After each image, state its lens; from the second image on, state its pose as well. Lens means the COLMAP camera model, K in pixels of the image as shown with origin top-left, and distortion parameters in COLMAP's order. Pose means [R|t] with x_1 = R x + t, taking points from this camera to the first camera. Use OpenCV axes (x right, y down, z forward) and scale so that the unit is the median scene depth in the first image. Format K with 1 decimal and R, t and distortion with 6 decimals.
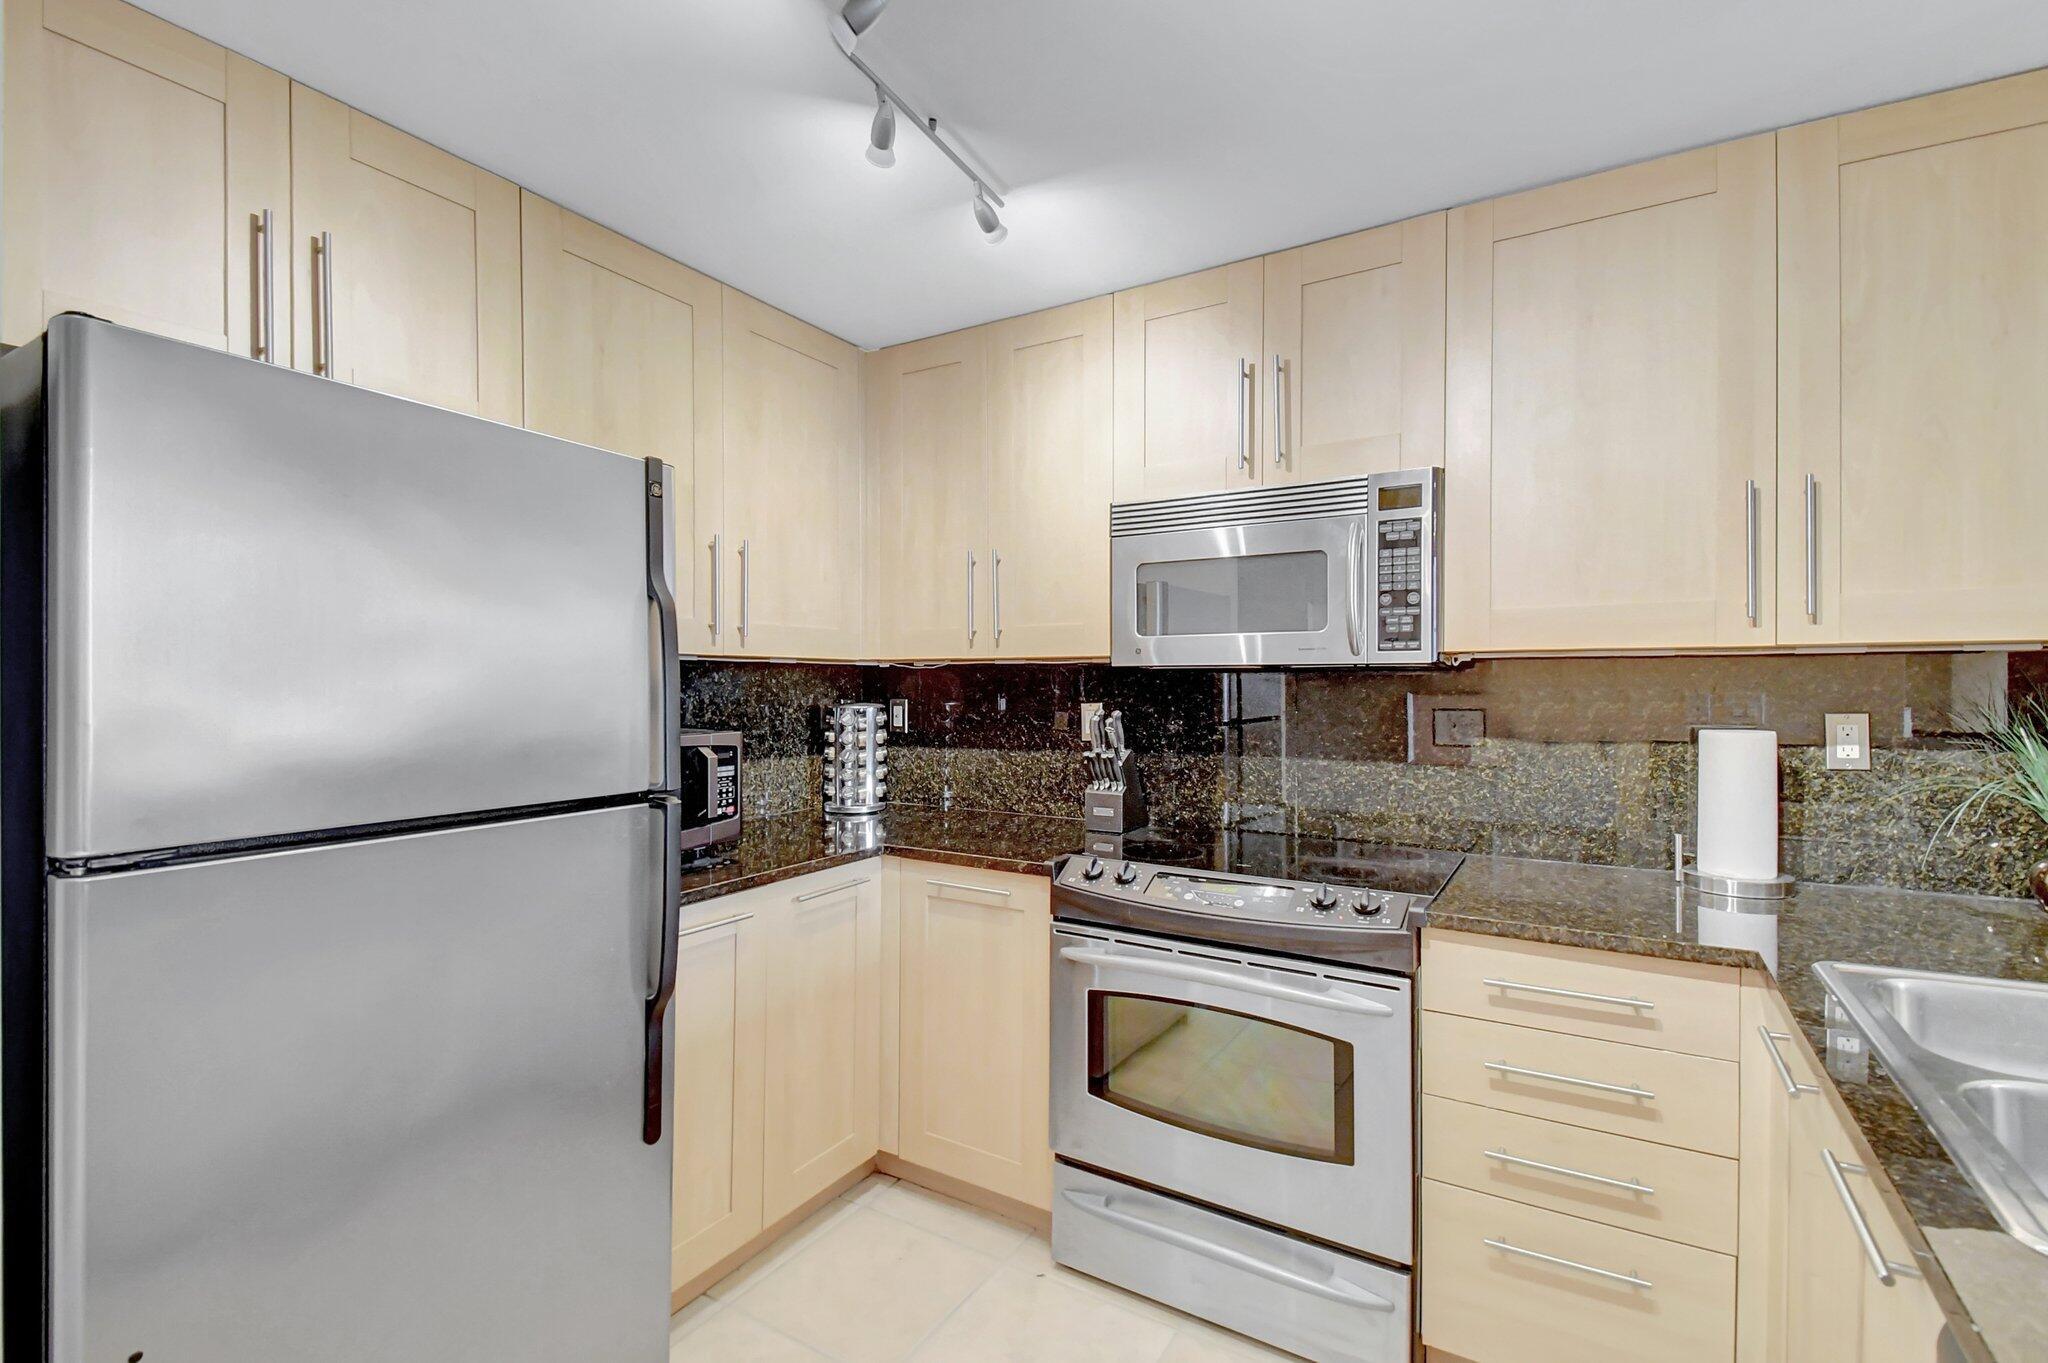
lens RADIAL K [[913.4, 0, 1009.8], [0, 913.4, 688.1], [0, 0, 1]] dist [0.021351, -0.012664]
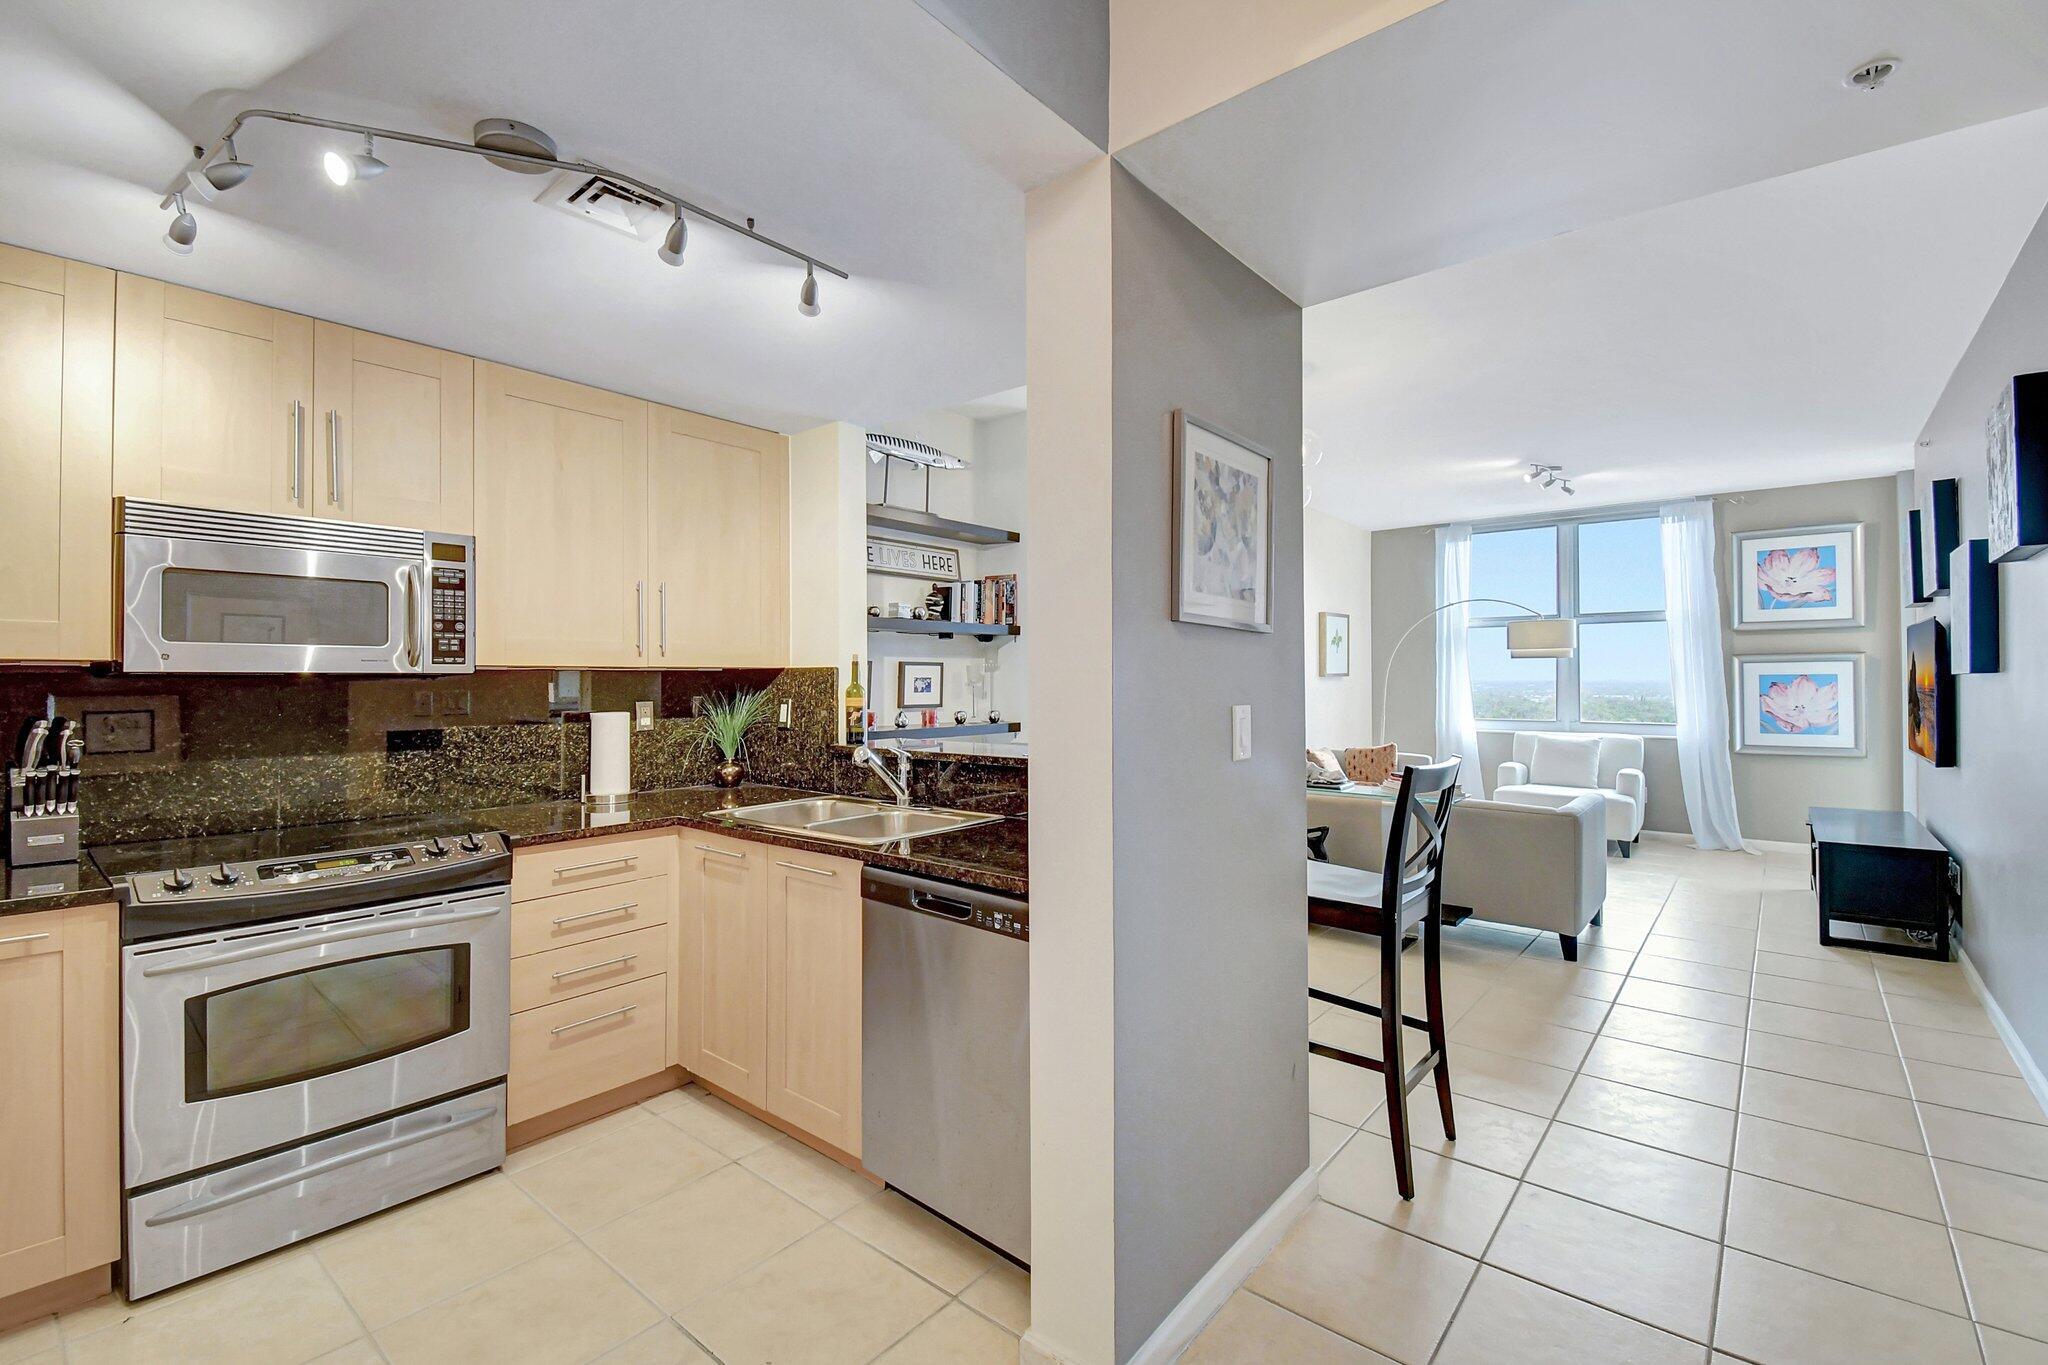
lens RADIAL K [[913.4, 0, 1030.9], [0, 913.4, 673.5], [0, 0, 1]] dist [0.021351, -0.012664]
pose [[0.135312, 0.007065, 0.990778, -0.816986], [0.007224, 0.999941, -0.008117, -0.009002], [-0.990777, 0.008256, 0.135253, -0.050442]]
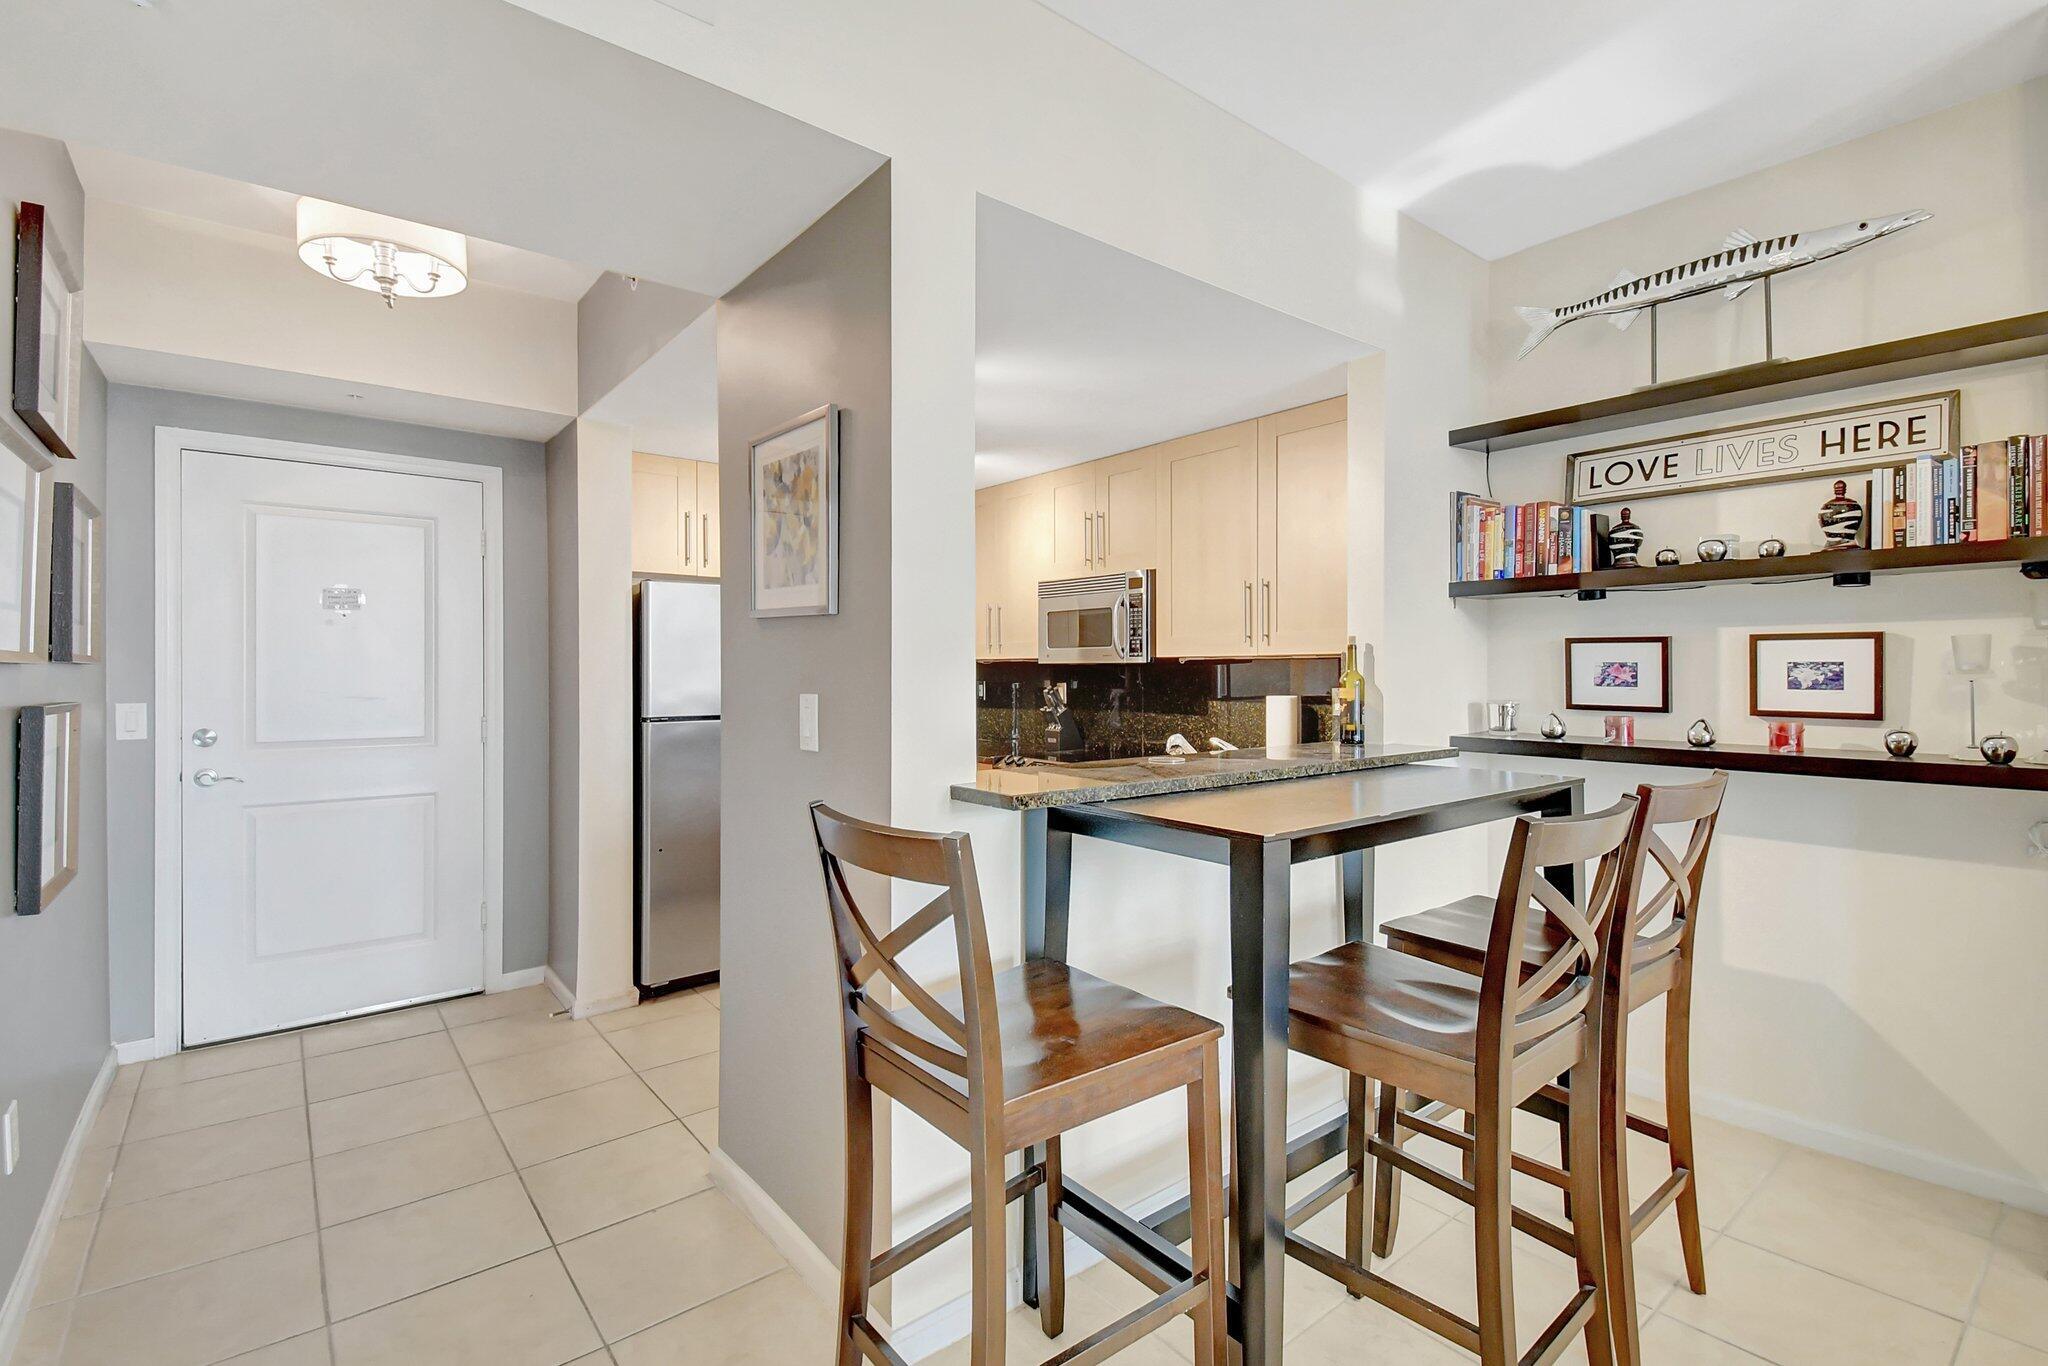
lens RADIAL K [[913.4, 0, 1012.2], [0, 913.4, 668.9], [0, 0, 1]] dist [0.021351, -0.012664]
pose [[0.944345, -0.000556, -0.328957, 0.838908], [-0.001807, 0.999975, -0.006879, 0.001629], [0.328952, 0.007091, 0.944320, -1.055144]]
